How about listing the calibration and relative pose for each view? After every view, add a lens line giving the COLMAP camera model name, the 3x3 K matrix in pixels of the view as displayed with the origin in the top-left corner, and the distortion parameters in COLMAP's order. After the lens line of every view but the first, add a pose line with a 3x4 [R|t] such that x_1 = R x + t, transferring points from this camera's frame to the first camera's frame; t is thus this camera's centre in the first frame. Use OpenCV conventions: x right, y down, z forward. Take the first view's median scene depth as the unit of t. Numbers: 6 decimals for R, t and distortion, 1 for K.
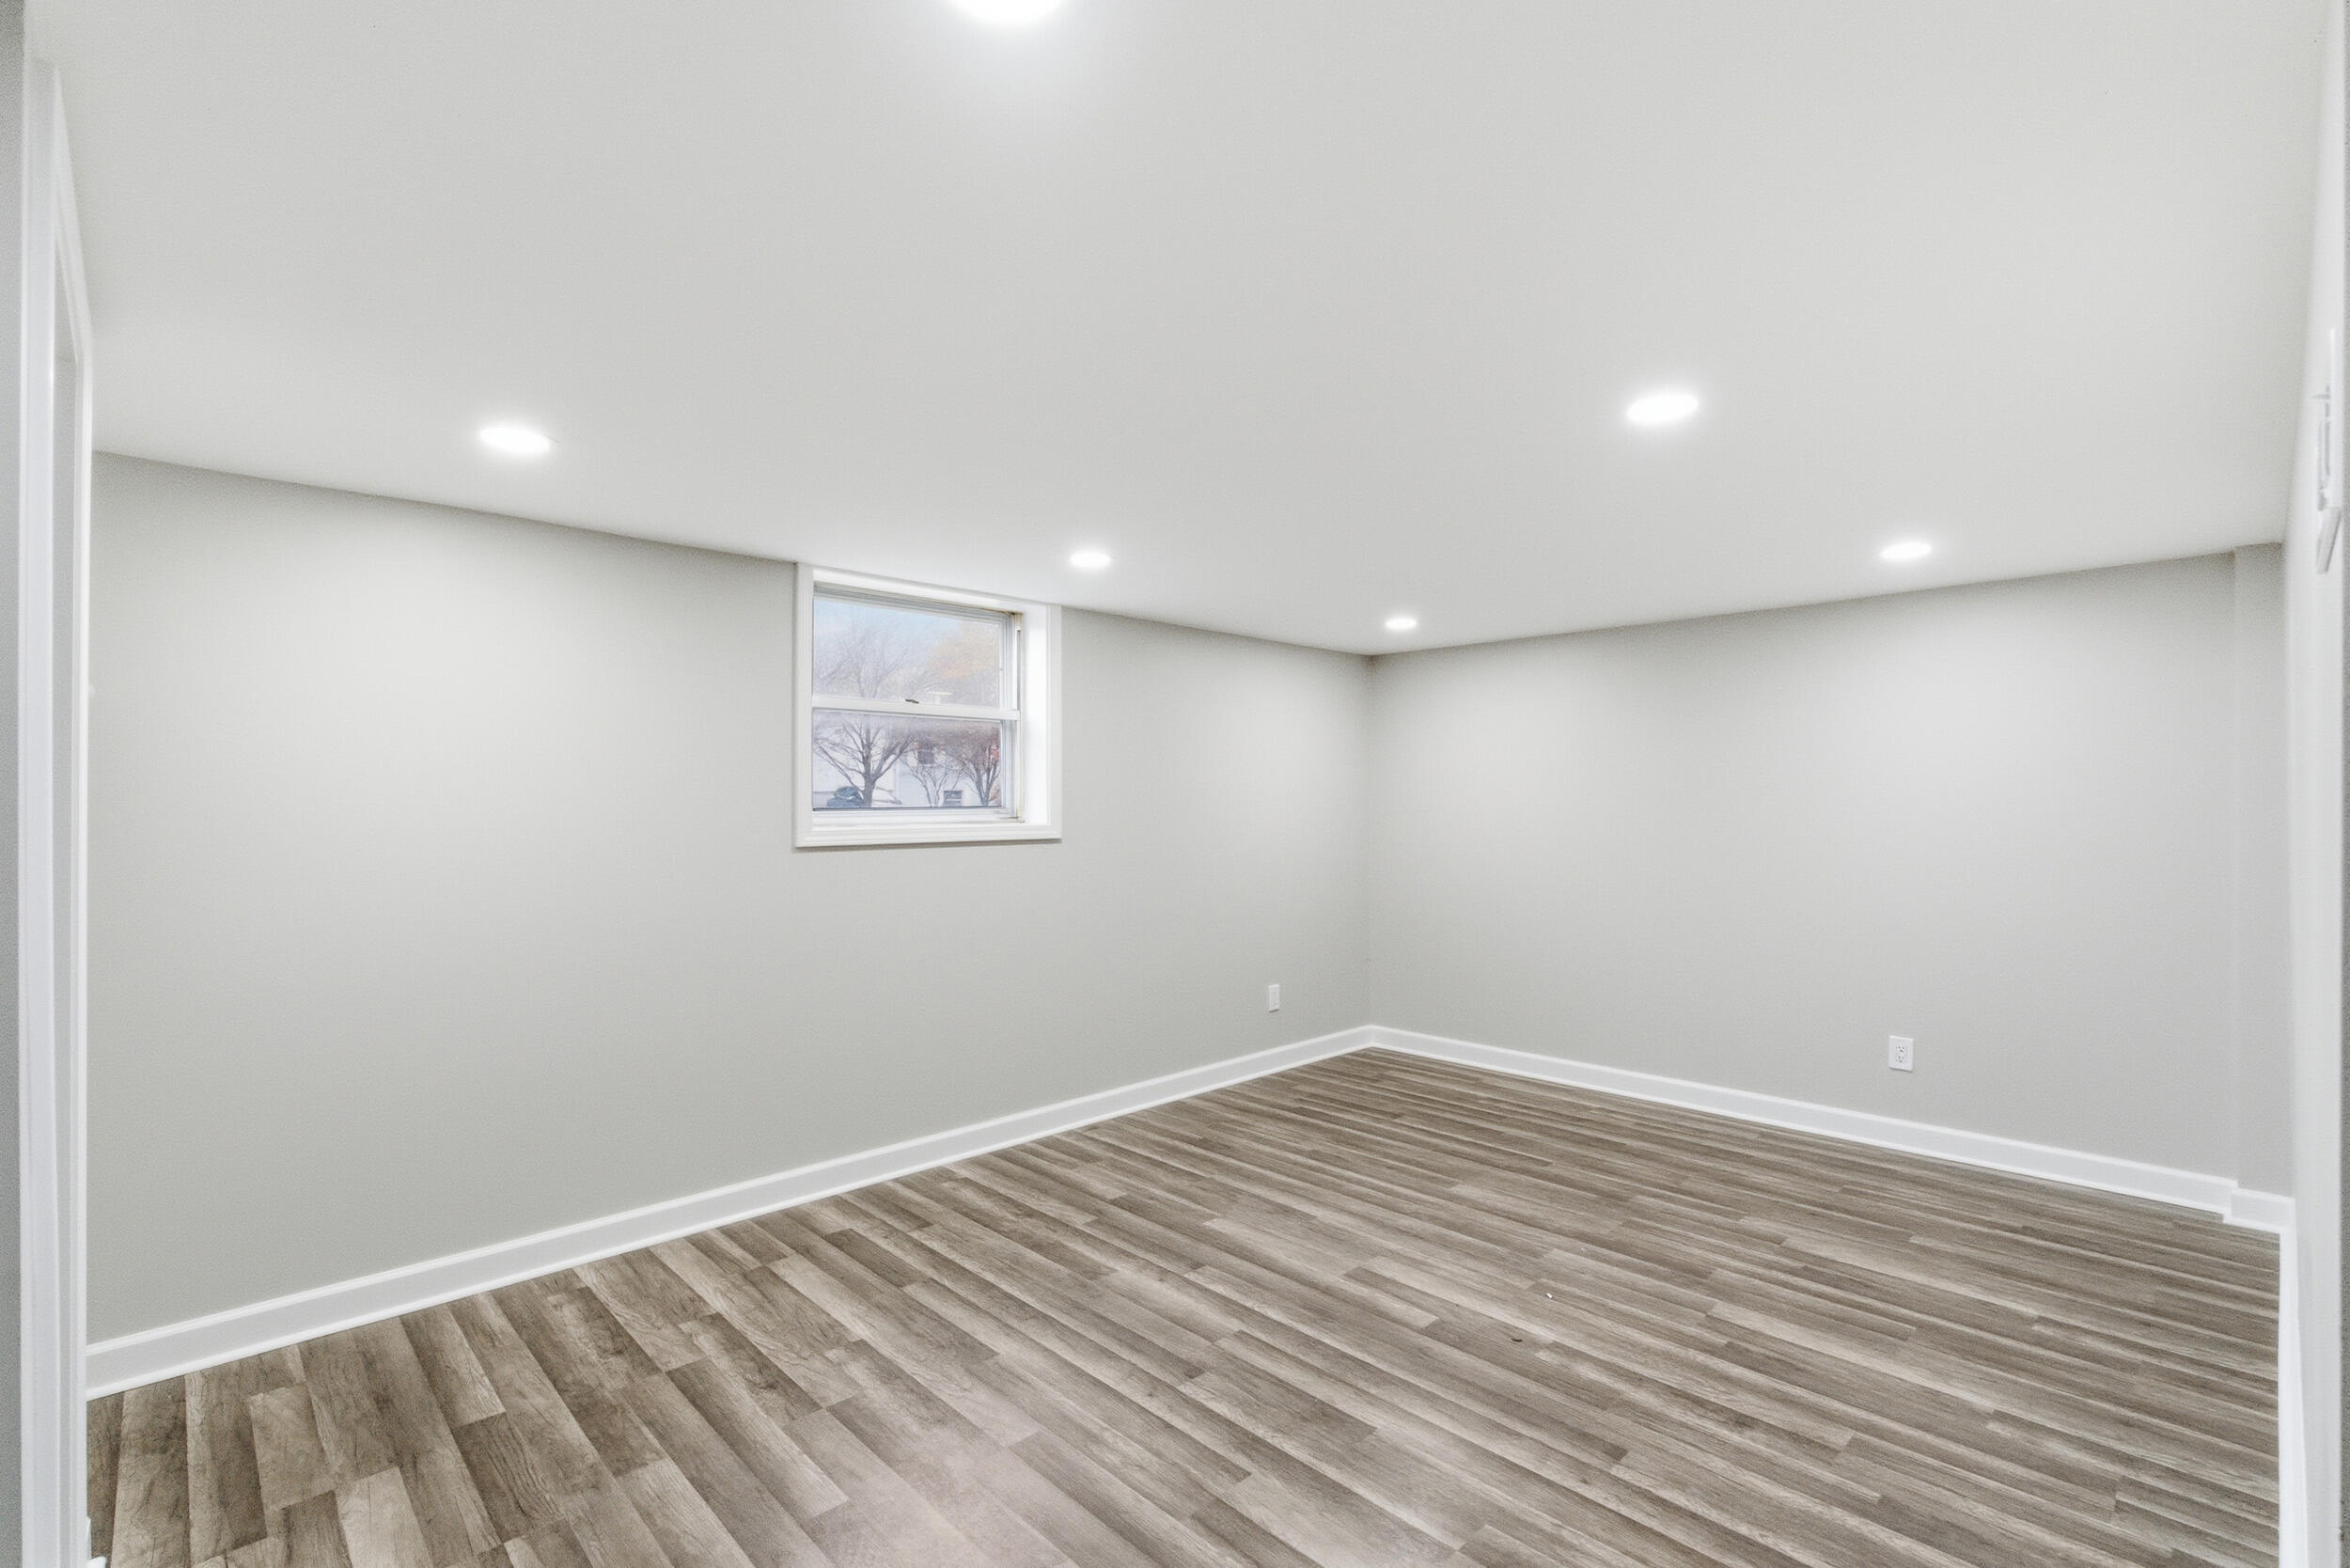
lens RADIAL K [[1055.2, 0, 1172.6], [0, 1055.2, 788.3], [0, 0, 1]] dist [-0.002871, 0.000640]
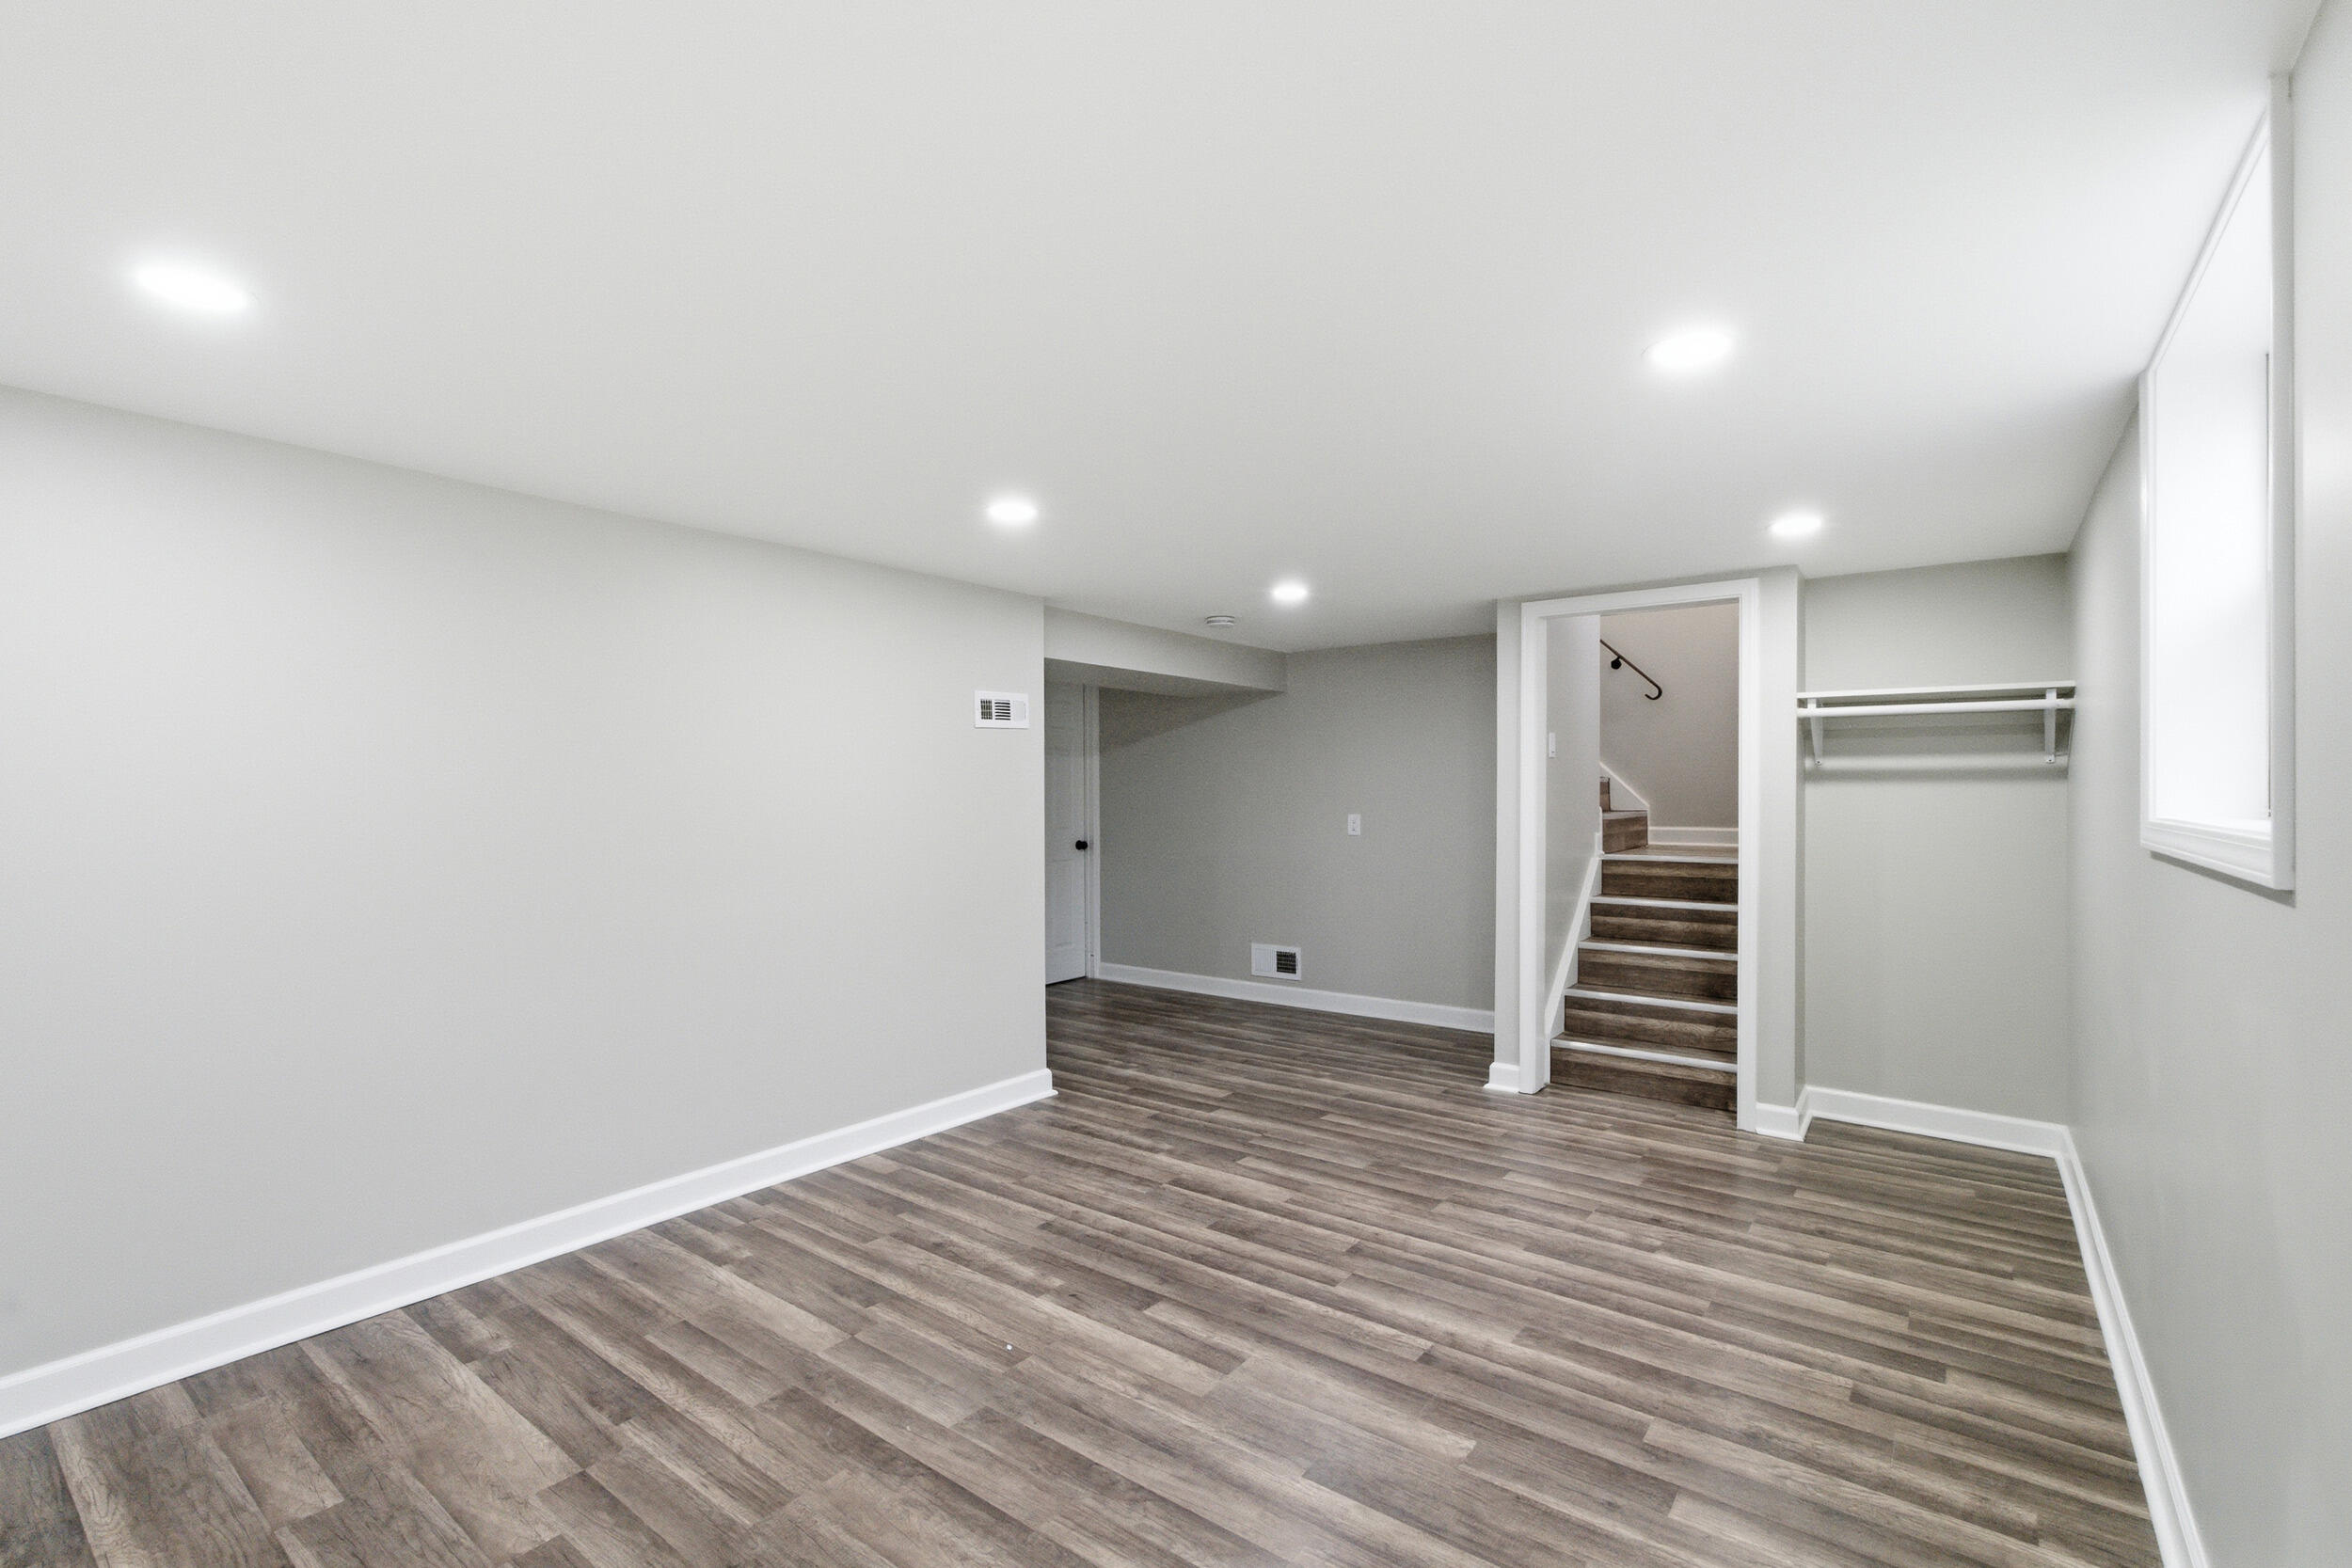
lens RADIAL K [[1056.0, 0, 1173.6], [0, 1056.0, 788.3], [0, 0, 1]] dist [-0.002871, 0.000640]
pose [[-0.987858, 0.004516, -0.155294, 0.356008], [0.006498, 0.999904, -0.012263, 0.032095], [0.155224, -0.013123, -0.987792, 1.880509]]
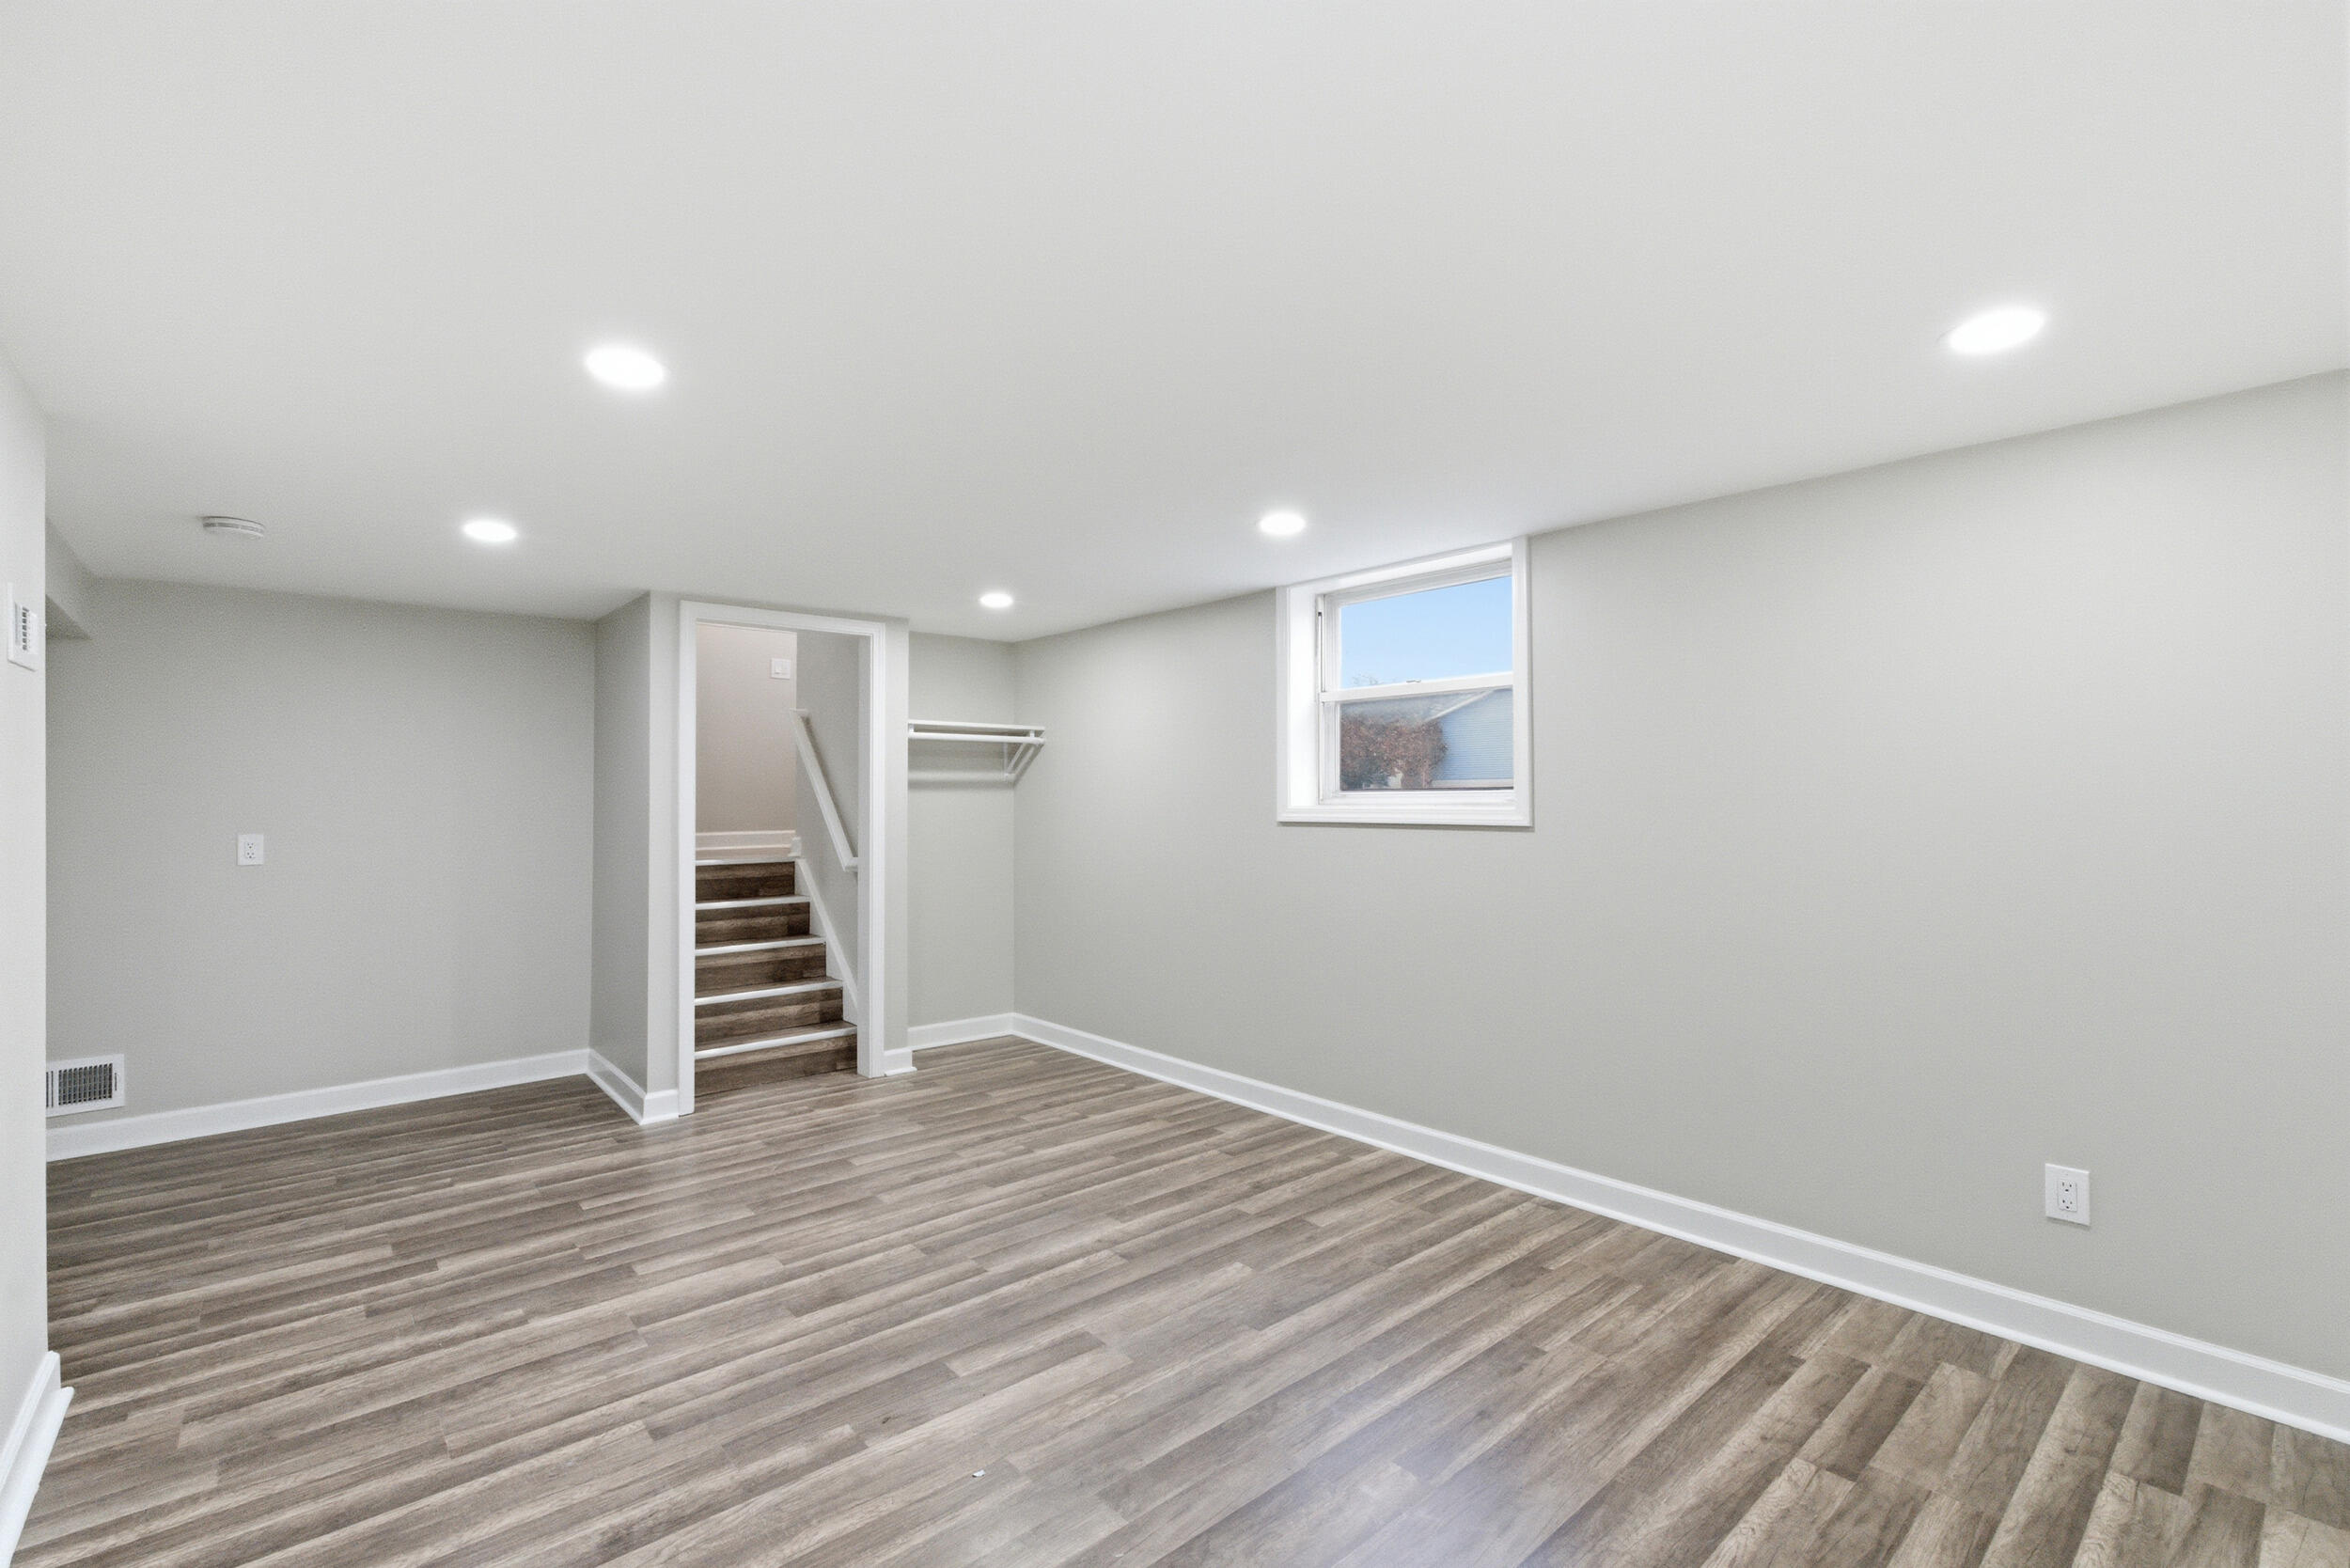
lens RADIAL K [[1037.7, 0, 1185.4], [0, 1037.7, 771.7], [0, 0, 1]] dist [-0.025337, 0.011514]
pose [[-0.037367, -0.020213, -0.999097, 1.046949], [0.019027, 0.999600, -0.020935, 0.027909], [0.999120, -0.019792, -0.036968, 1.170138]]
